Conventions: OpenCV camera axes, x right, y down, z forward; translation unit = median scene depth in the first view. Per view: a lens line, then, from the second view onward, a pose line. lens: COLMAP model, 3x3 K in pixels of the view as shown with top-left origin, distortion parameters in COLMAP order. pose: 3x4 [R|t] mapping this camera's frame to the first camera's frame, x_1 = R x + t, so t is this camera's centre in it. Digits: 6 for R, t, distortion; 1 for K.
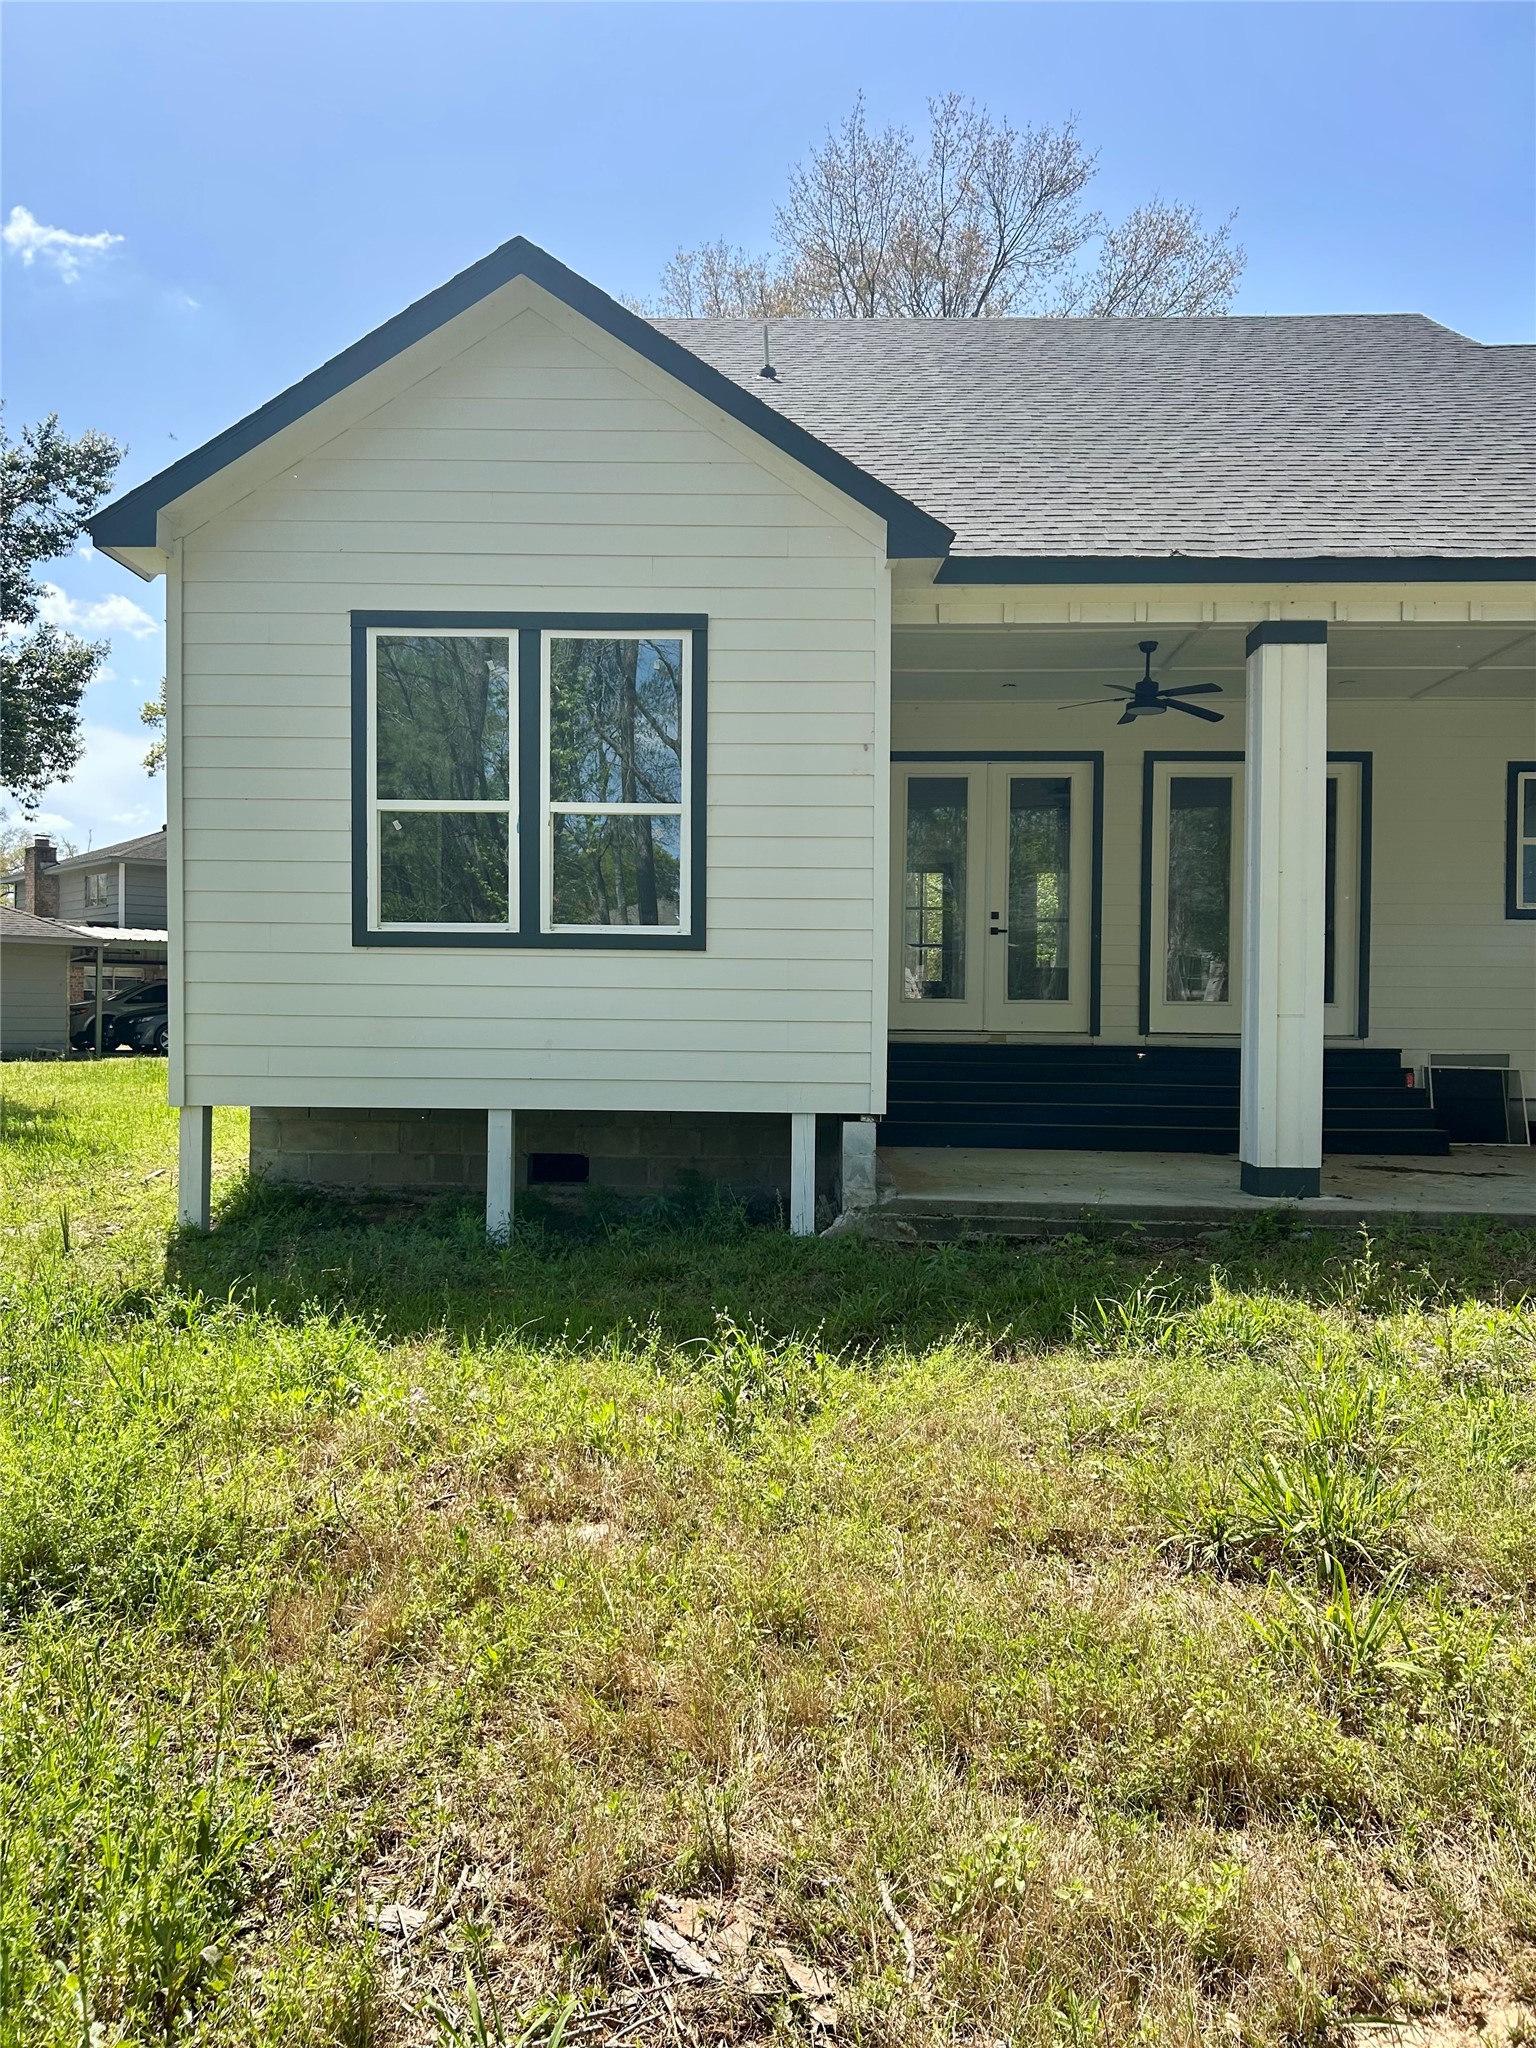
lens RADIAL K [[1528.2, 0, 762.2], [0, 1528.2, 1035.7], [0, 0, 1]] dist [0.044508, -0.040119]
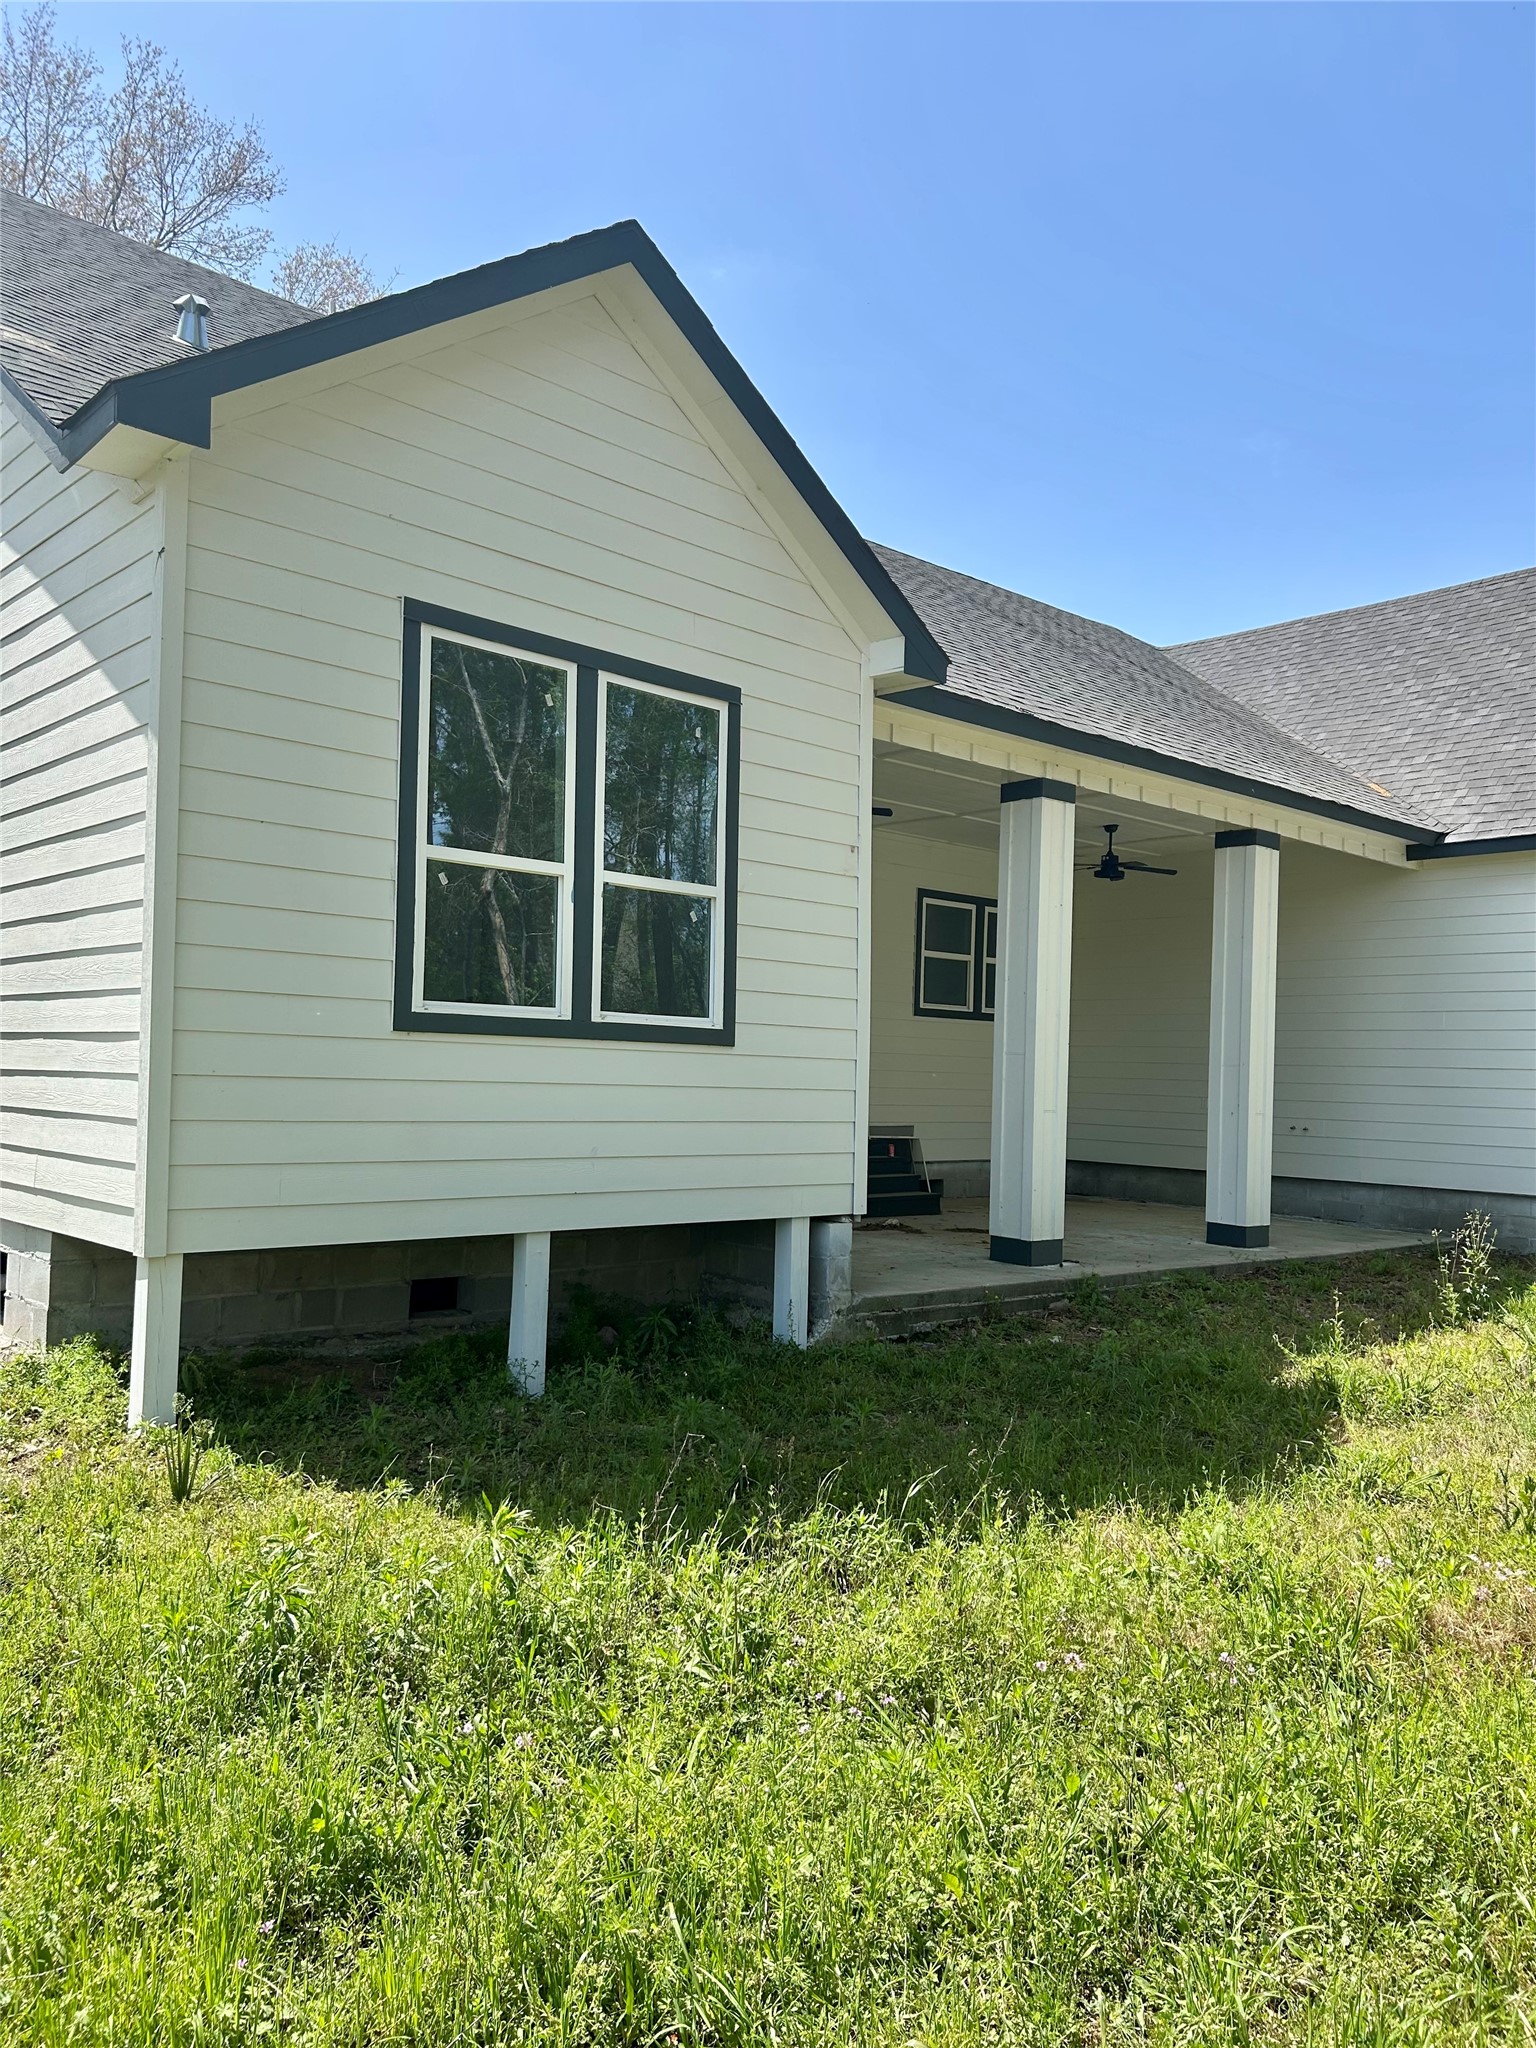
lens RADIAL K [[1528.2, 0, 762.2], [0, 1528.2, 1035.7], [0, 0, 1]] dist [0.044508, -0.040119]
pose [[0.716805, 0.029289, 0.696658, -0.669295], [-0.014512, 0.999528, -0.027090, -0.037759], [-0.697122, 0.009308, 0.716892, 0.322693]]
